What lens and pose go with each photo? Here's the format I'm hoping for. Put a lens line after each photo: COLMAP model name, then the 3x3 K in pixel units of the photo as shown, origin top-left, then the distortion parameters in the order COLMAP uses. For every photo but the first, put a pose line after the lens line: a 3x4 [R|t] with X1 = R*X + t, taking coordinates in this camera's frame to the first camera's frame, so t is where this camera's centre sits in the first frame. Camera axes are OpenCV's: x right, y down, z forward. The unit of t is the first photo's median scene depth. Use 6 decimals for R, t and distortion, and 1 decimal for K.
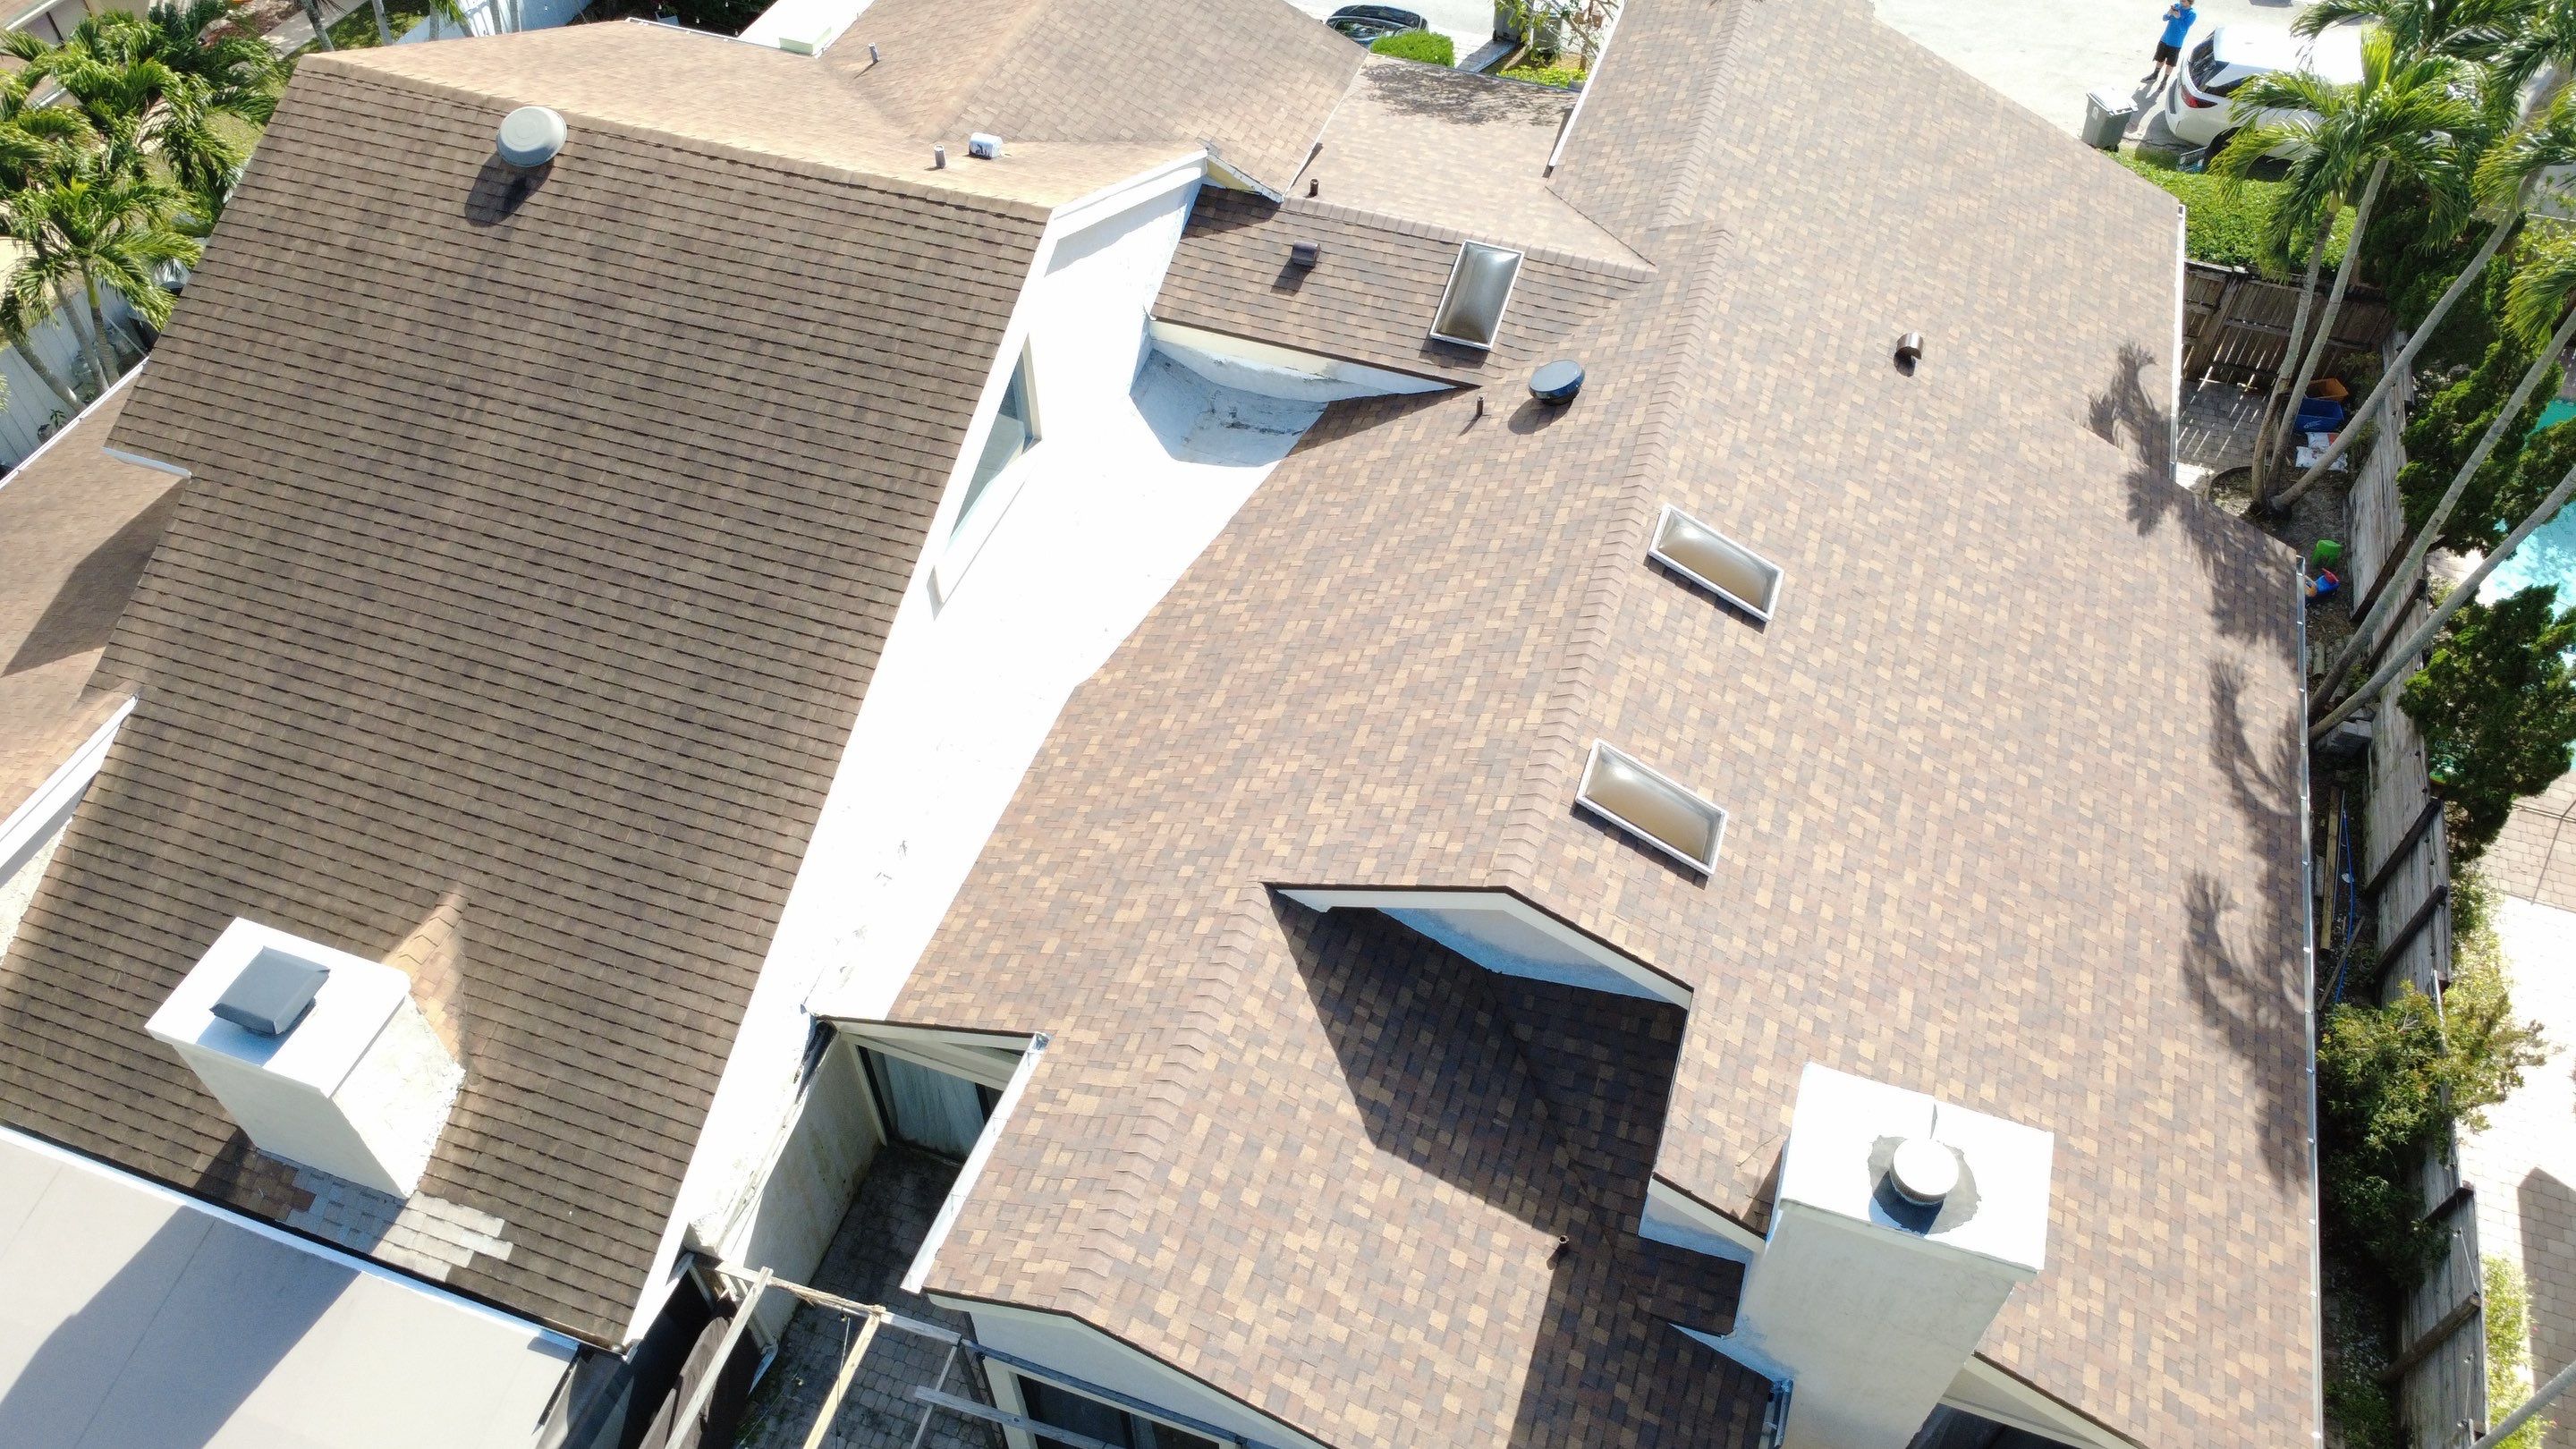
lens RADIAL K [[1873.7, 0, 1288.0], [0, 1873.7, 724.5], [0, 0, 1]] dist [-0.000488, 0.008789]
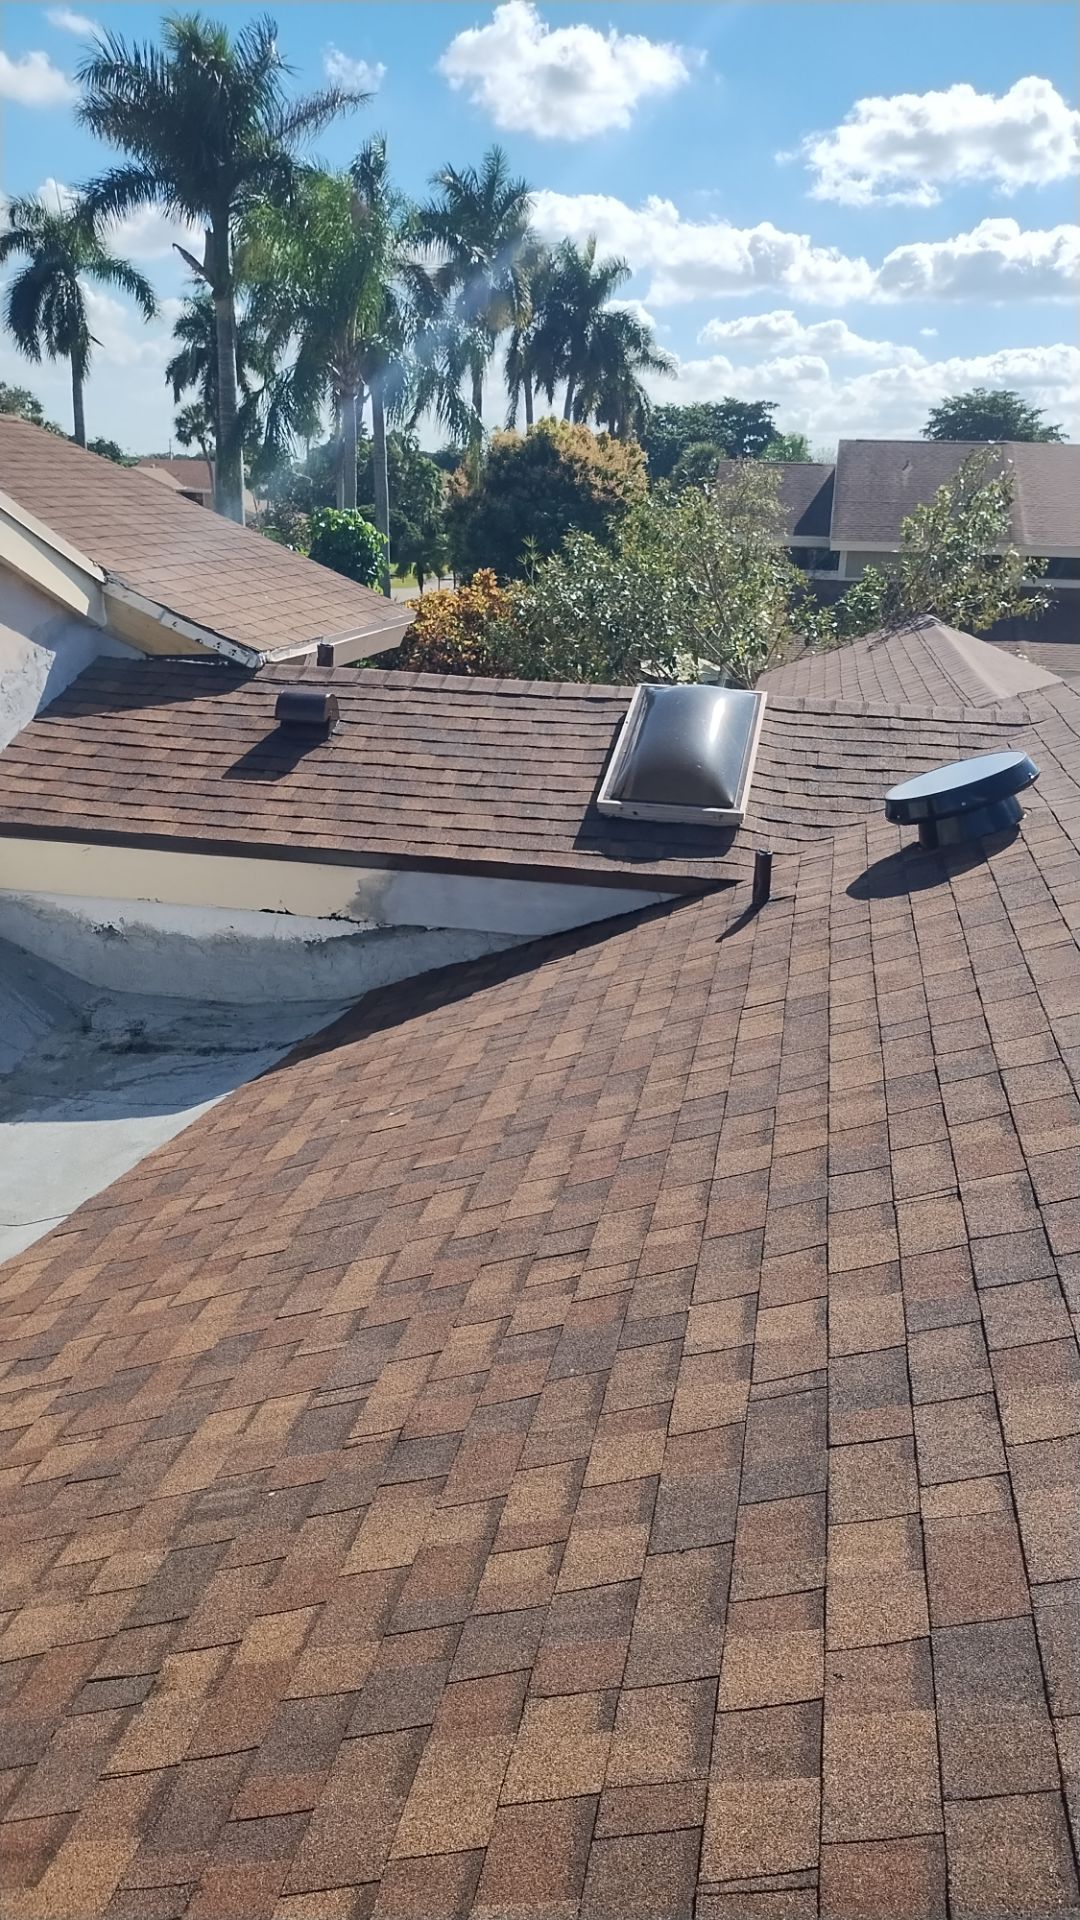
lens RADIAL K [[1446.1, 0, 540.0], [0, 1446.1, 960.0], [0, 0, 1]] dist [0.067734, -0.179471]
pose [[0.989102, -0.016910, 0.146261, 0.013469], [0.089873, 0.856189, -0.508785, -0.007700], [-0.116623, 0.516385, 0.848378, 0.740997]]
